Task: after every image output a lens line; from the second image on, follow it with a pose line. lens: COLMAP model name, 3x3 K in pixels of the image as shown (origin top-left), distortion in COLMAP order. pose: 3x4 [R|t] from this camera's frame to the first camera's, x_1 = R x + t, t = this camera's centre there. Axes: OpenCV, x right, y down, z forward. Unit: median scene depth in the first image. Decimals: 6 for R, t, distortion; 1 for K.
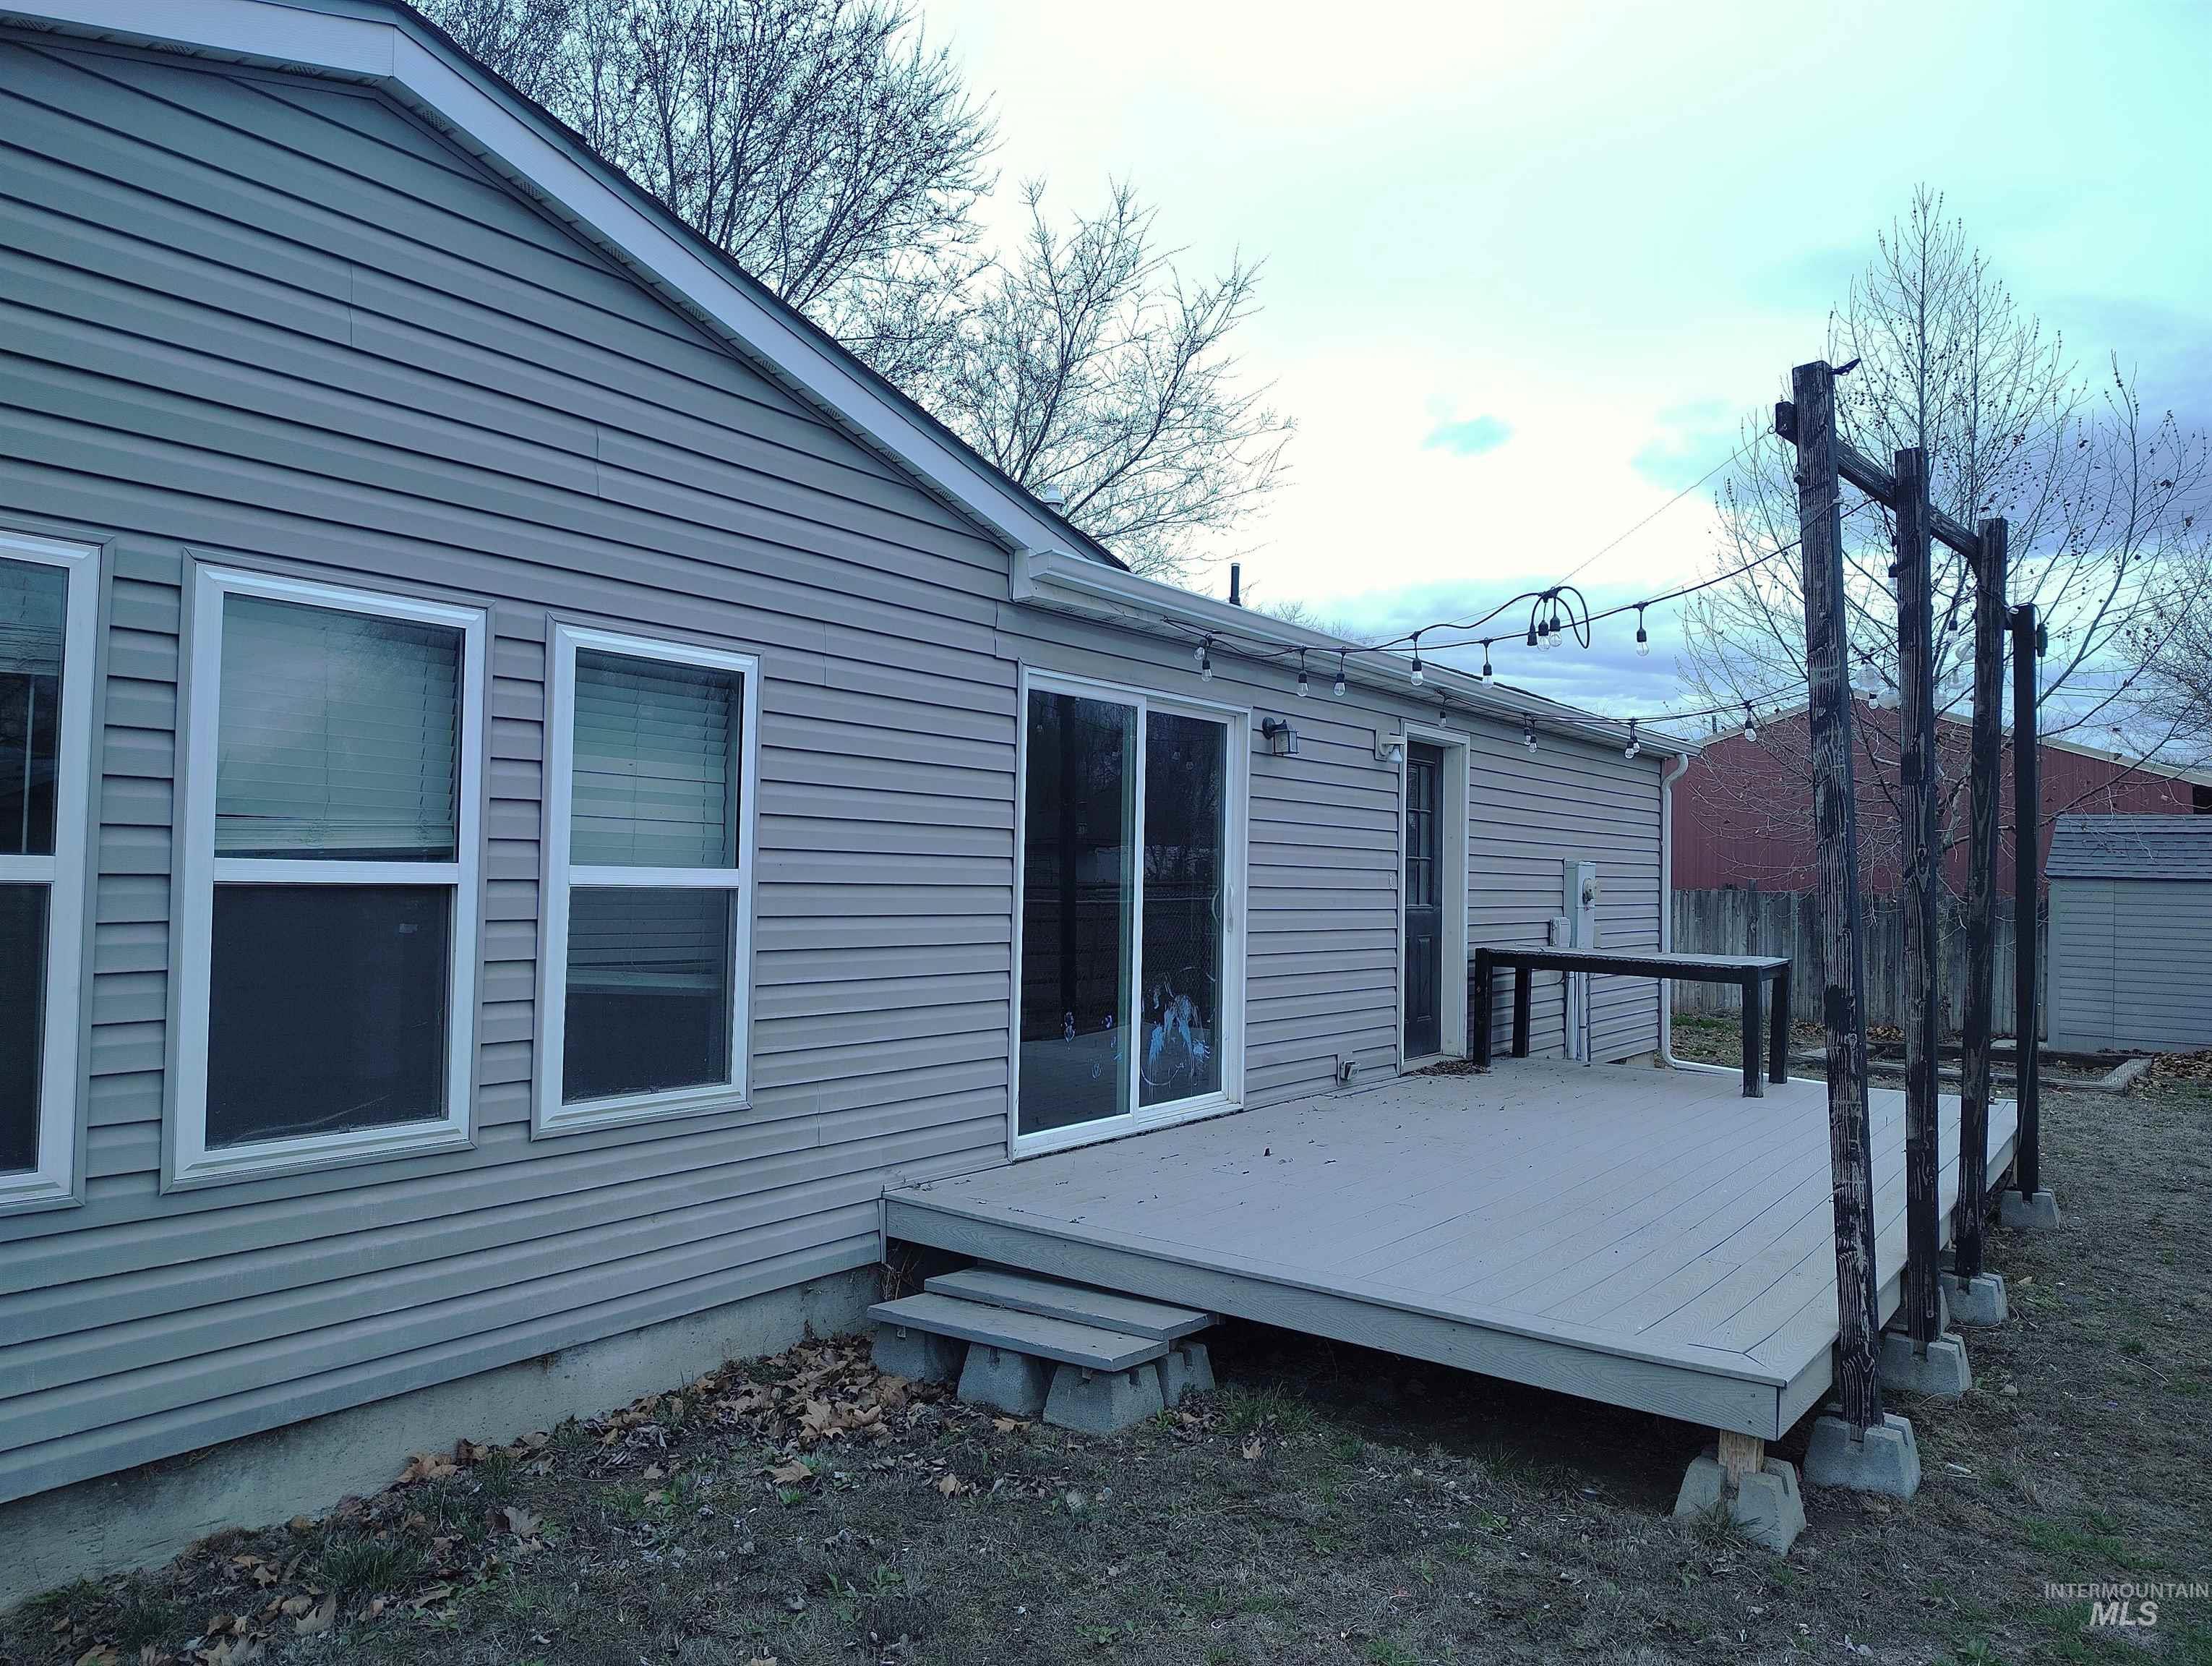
lens RADIAL K [[1565.1, 0, 1108.1], [0, 1565.1, 832.1], [0, 0, 1]] dist [-0.002895, -0.000185]
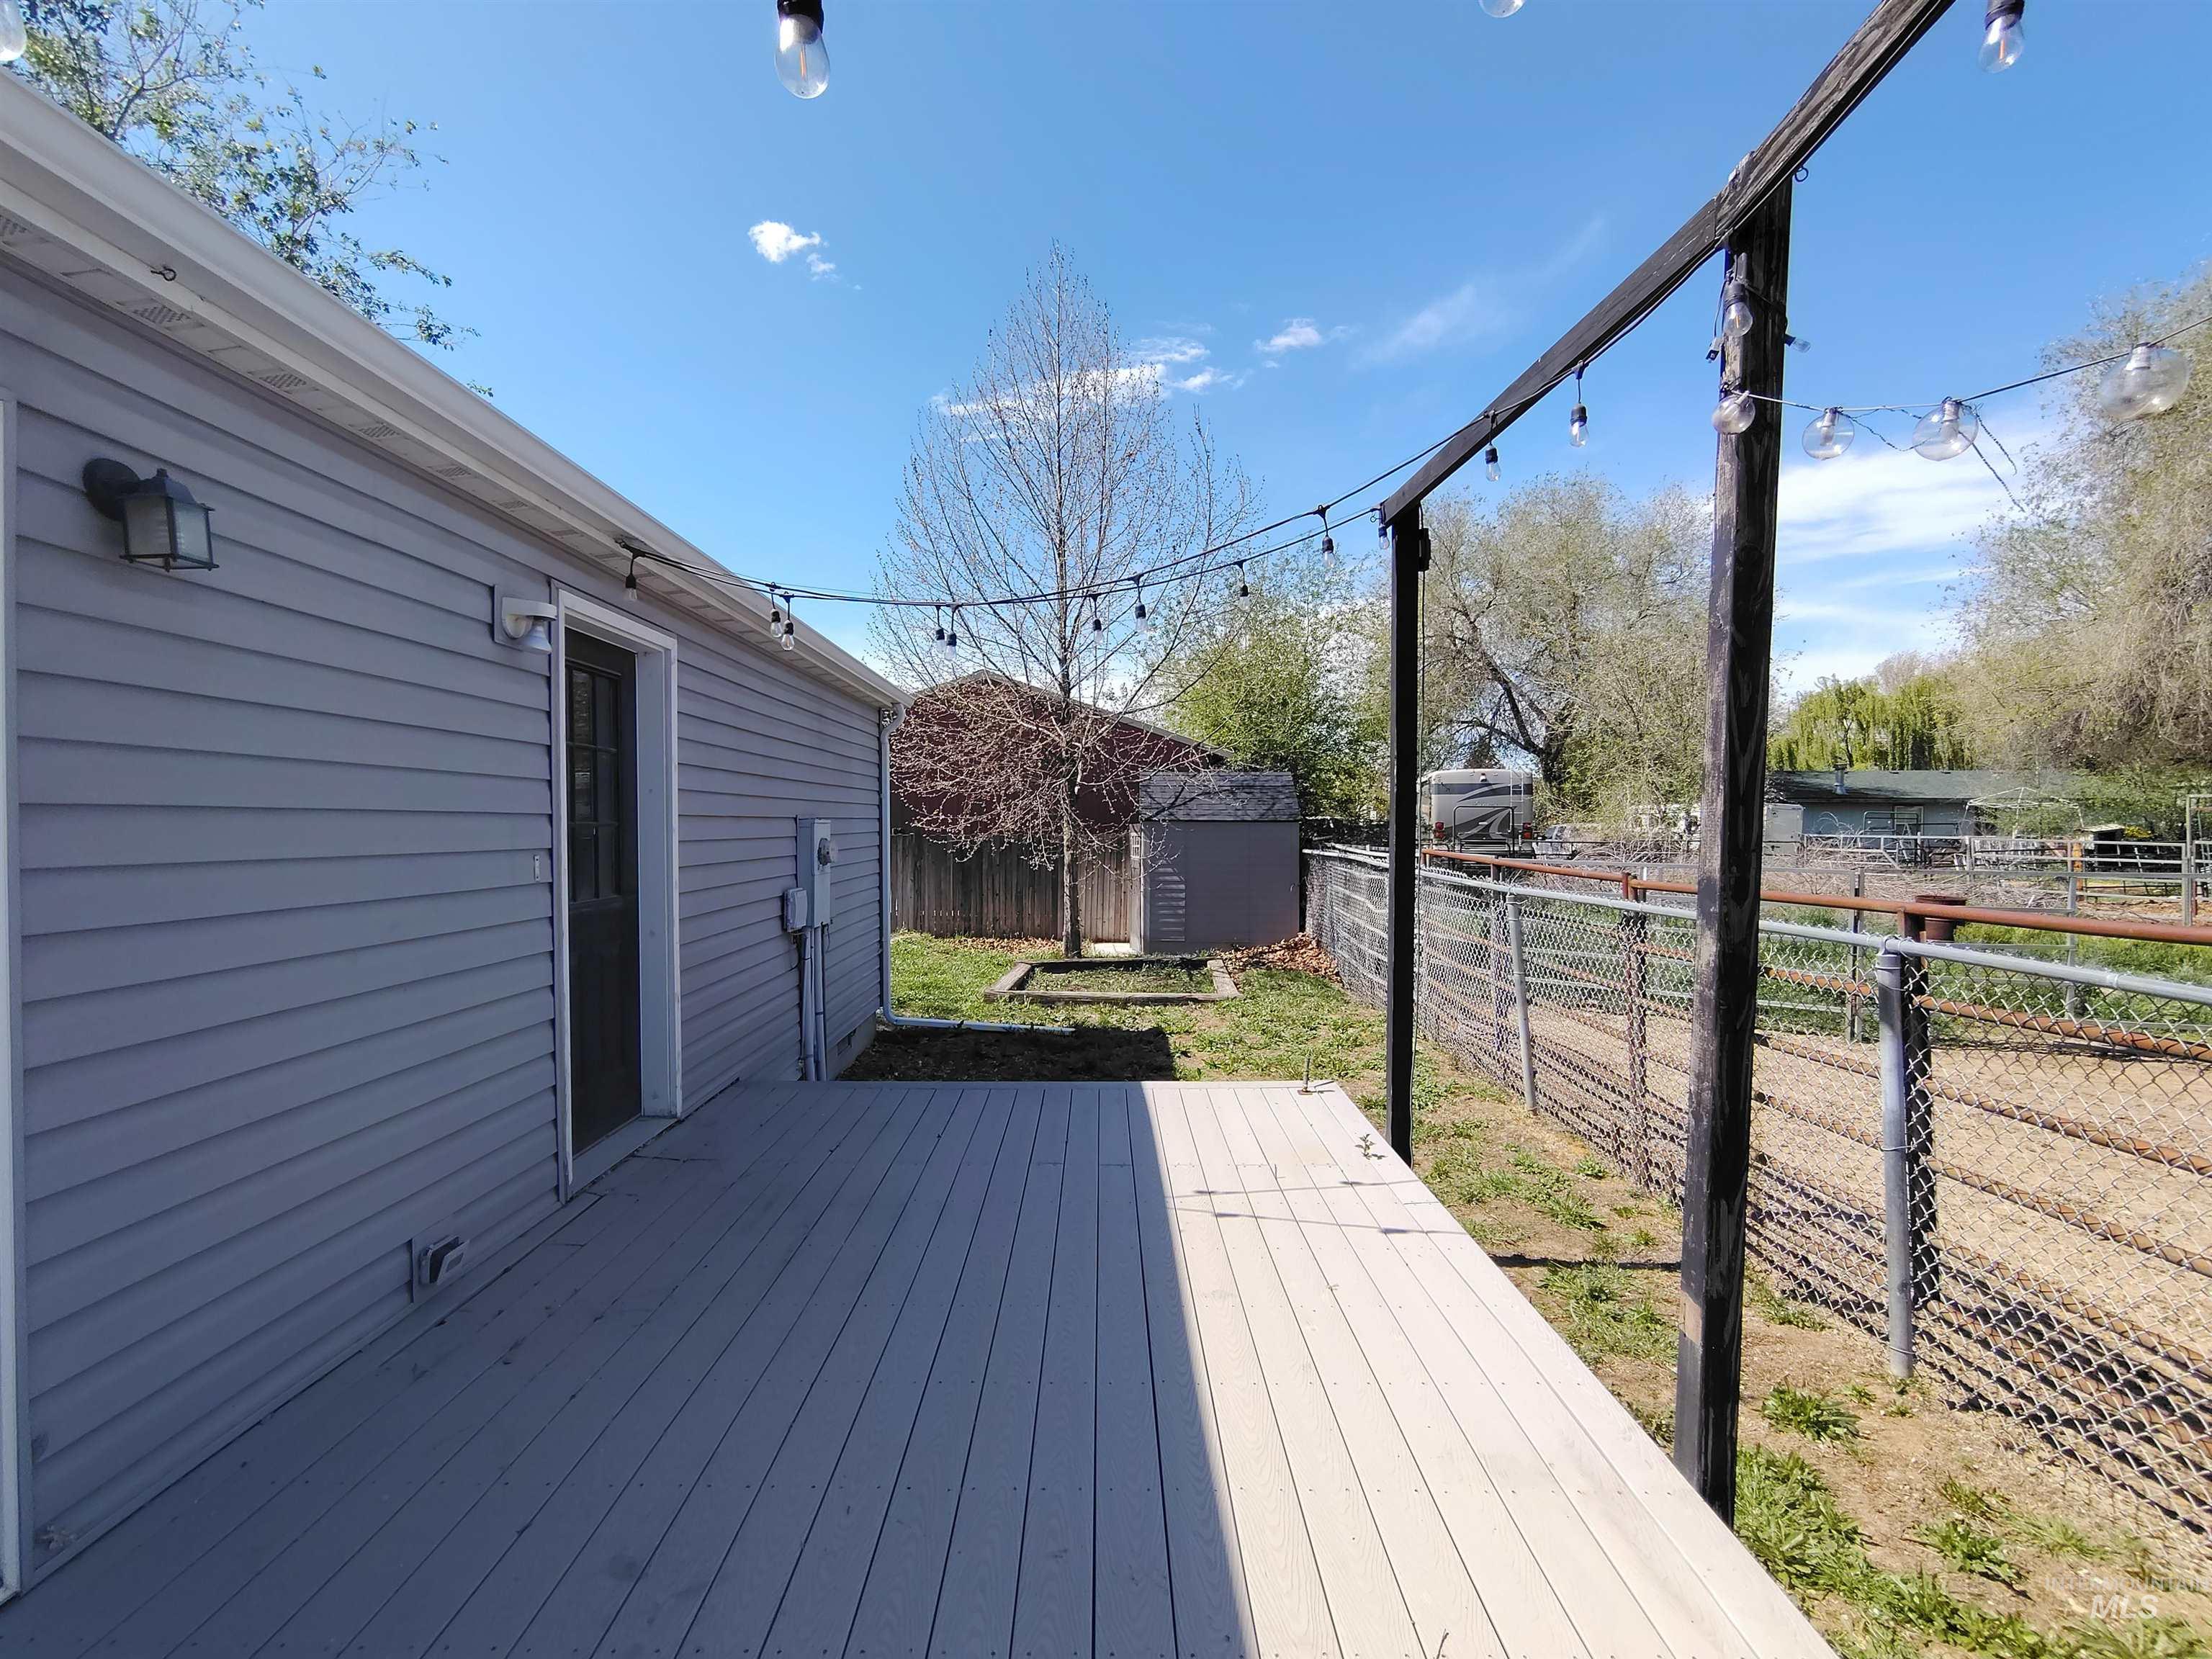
lens RADIAL K [[1043.1, 0, 1110.0], [0, 1043.1, 839.3], [0, 0, 1]] dist [-0.004622, 0.001376]
pose [[0.808961, -0.027117, 0.587236, 0.123527], [-0.000544, 0.998901, 0.046876, 0.002822], [-0.587861, -0.038240, 0.808057, 0.559543]]
